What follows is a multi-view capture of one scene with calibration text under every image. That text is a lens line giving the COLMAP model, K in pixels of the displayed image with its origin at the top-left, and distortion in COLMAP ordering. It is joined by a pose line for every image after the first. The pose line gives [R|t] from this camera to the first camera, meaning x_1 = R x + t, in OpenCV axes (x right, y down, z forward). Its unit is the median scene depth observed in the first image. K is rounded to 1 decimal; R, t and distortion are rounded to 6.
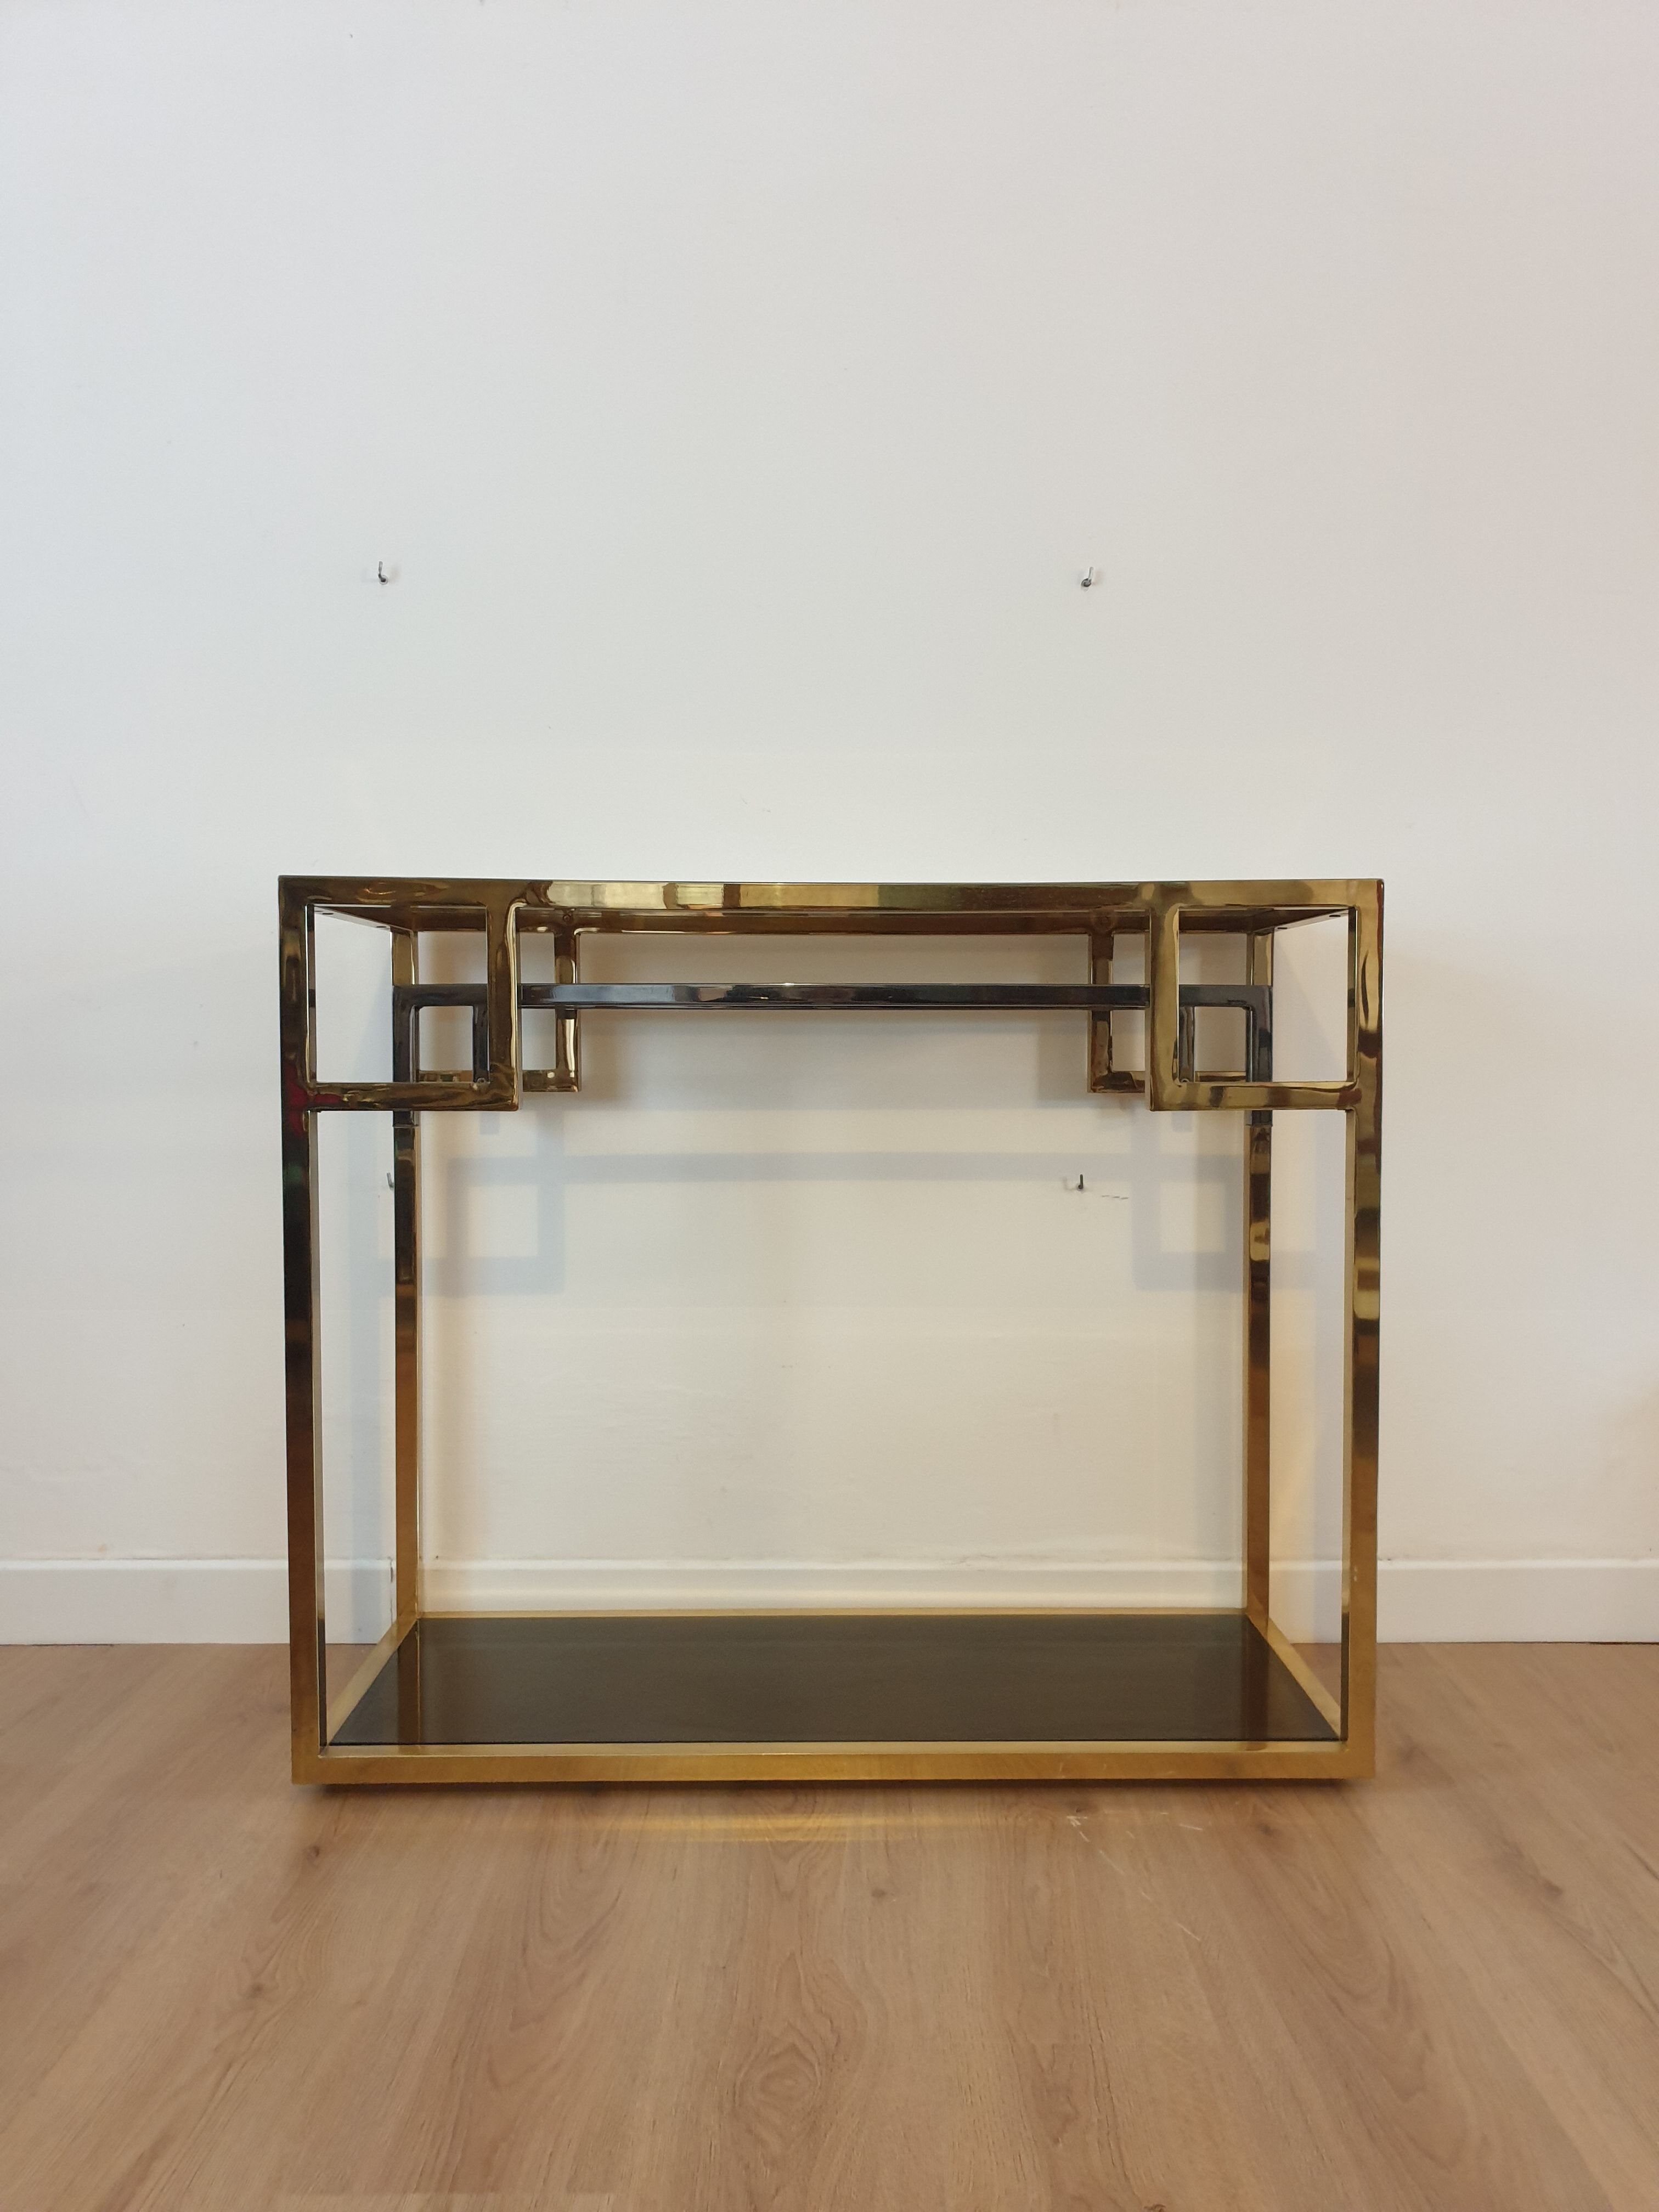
lens RADIAL K [[1741.4, 0, 844.5], [0, 1741.4, 1106.5], [0, 0, 1]] dist [-0.067013, 0.130741]
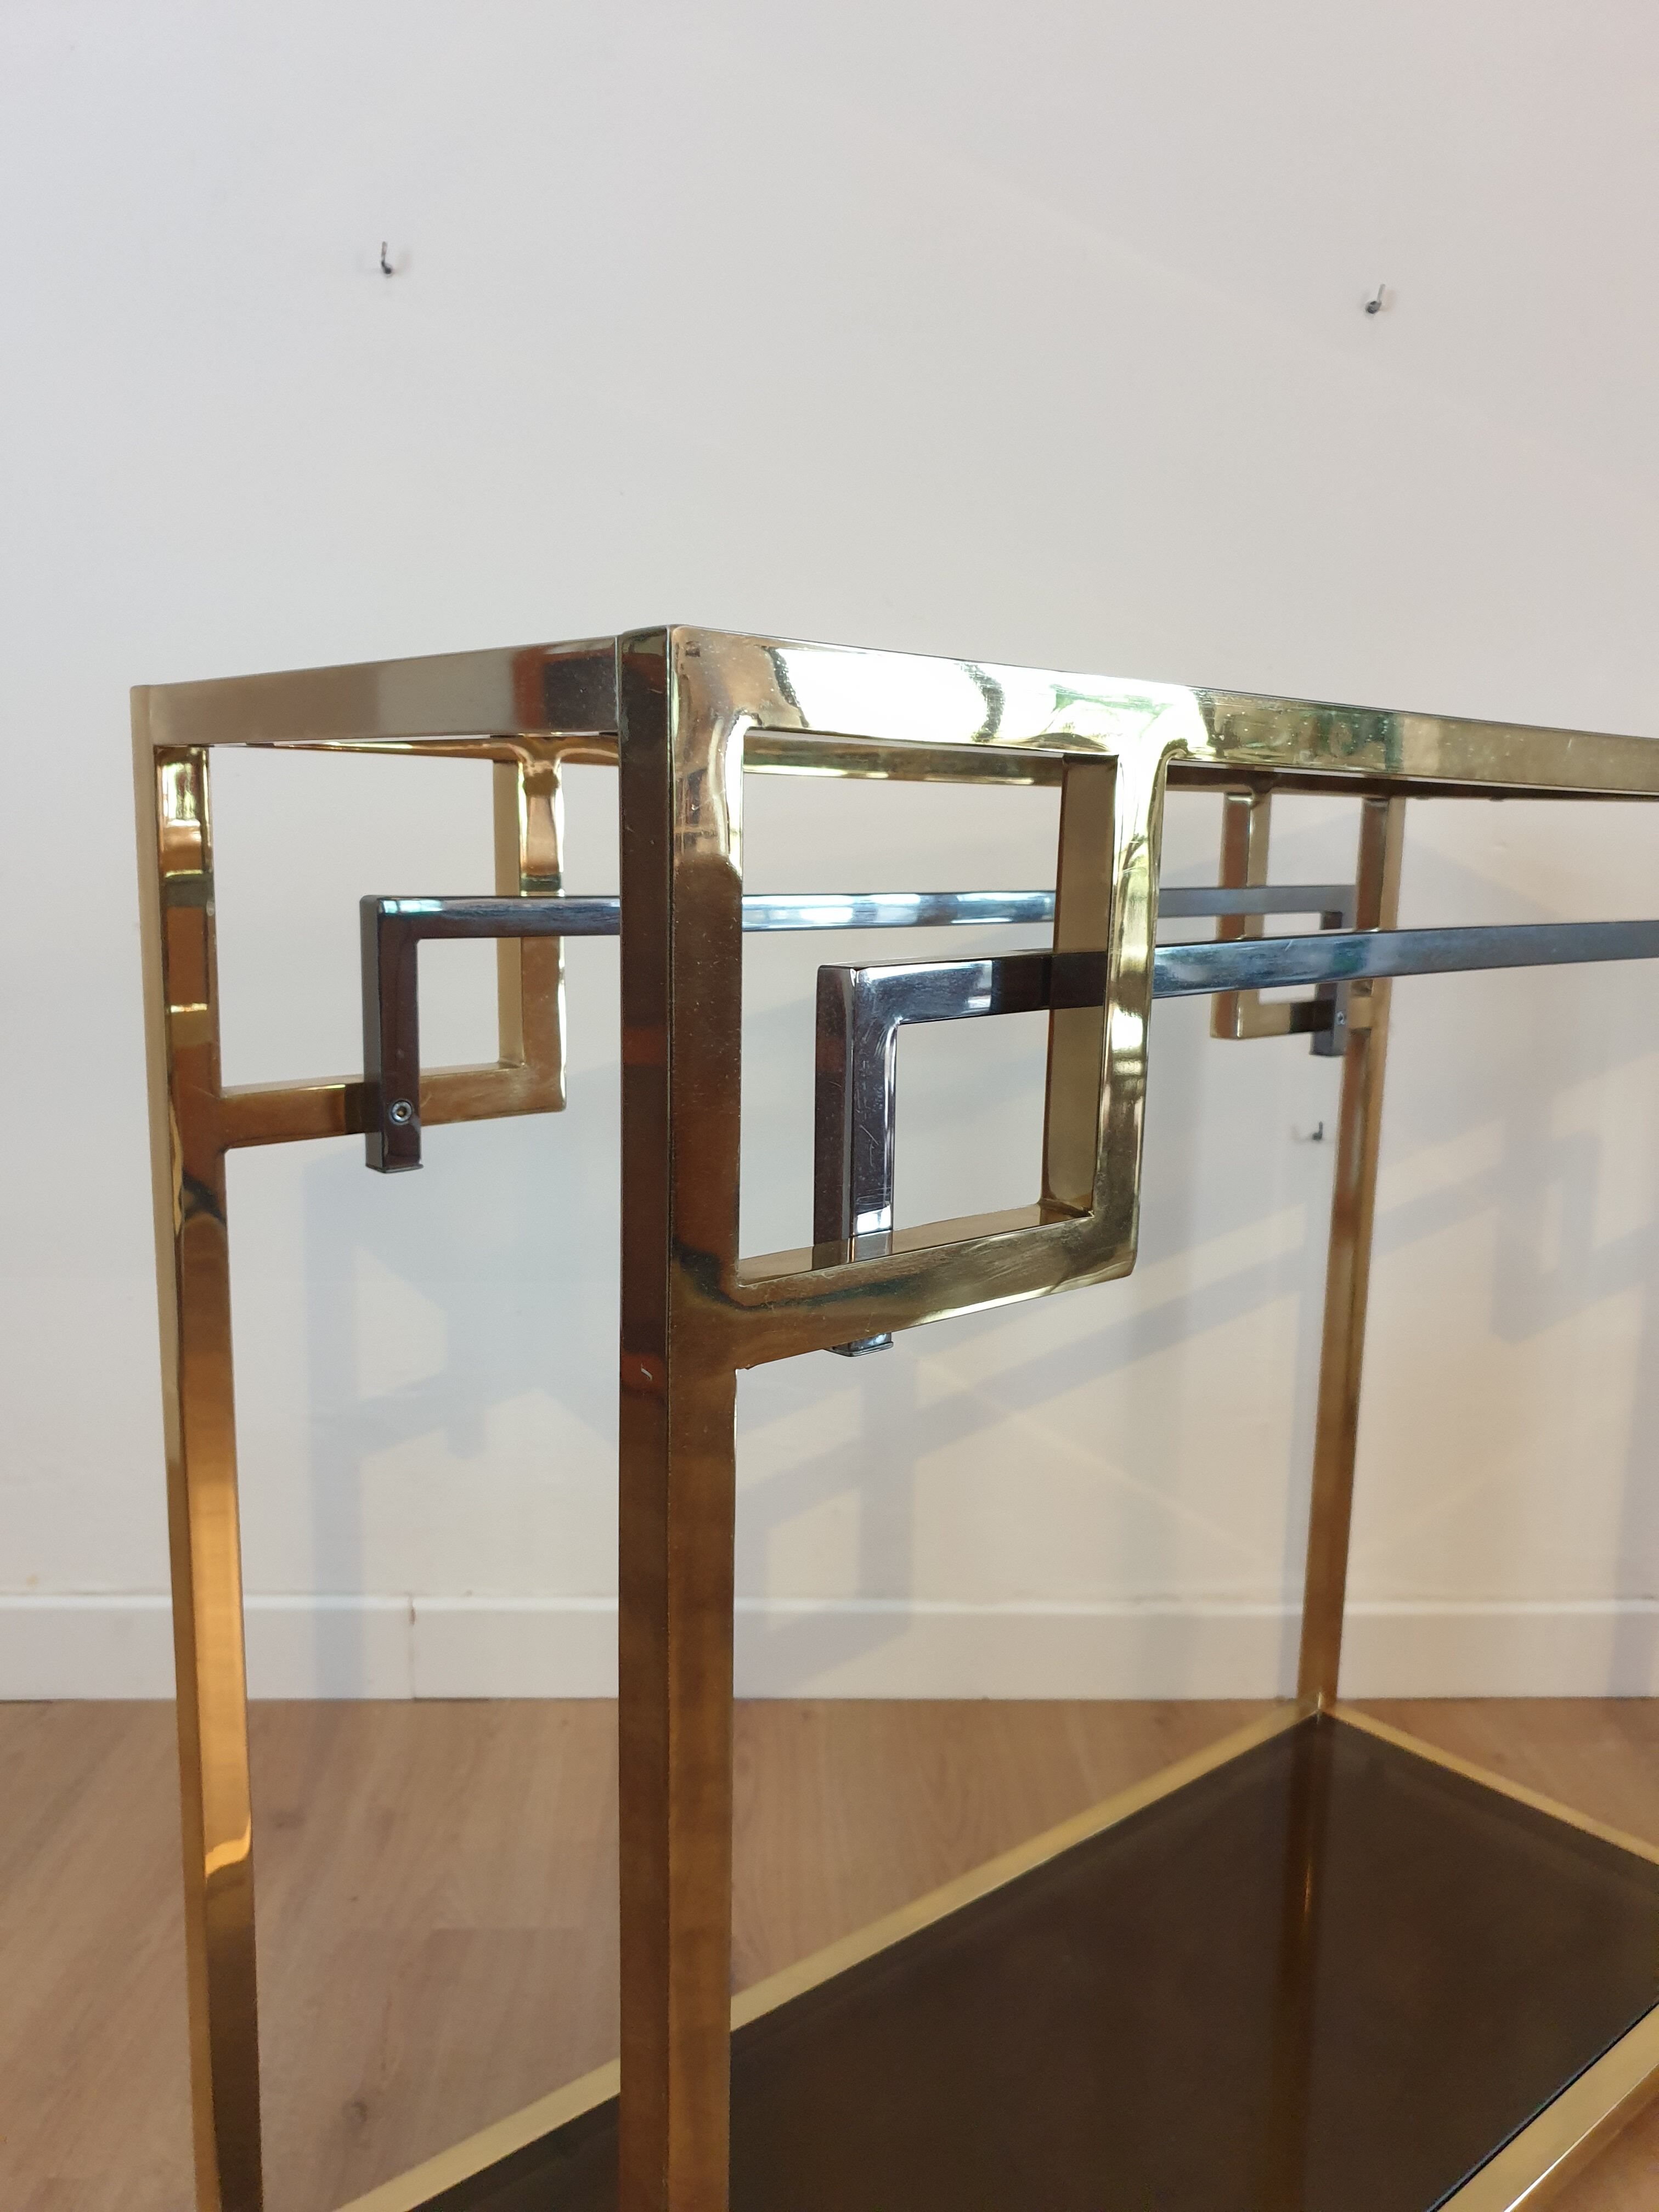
lens RADIAL K [[1759.1, 0, 820.5], [0, 1759.1, 1118.4], [0, 0, 1]] dist [-0.065370, 0.083189]
pose [[0.999229, 0.014752, 0.036373, -0.146822], [-0.019286, 0.991635, 0.127624, -0.074316], [-0.034186, -0.128227, 0.991155, 0.328866]]
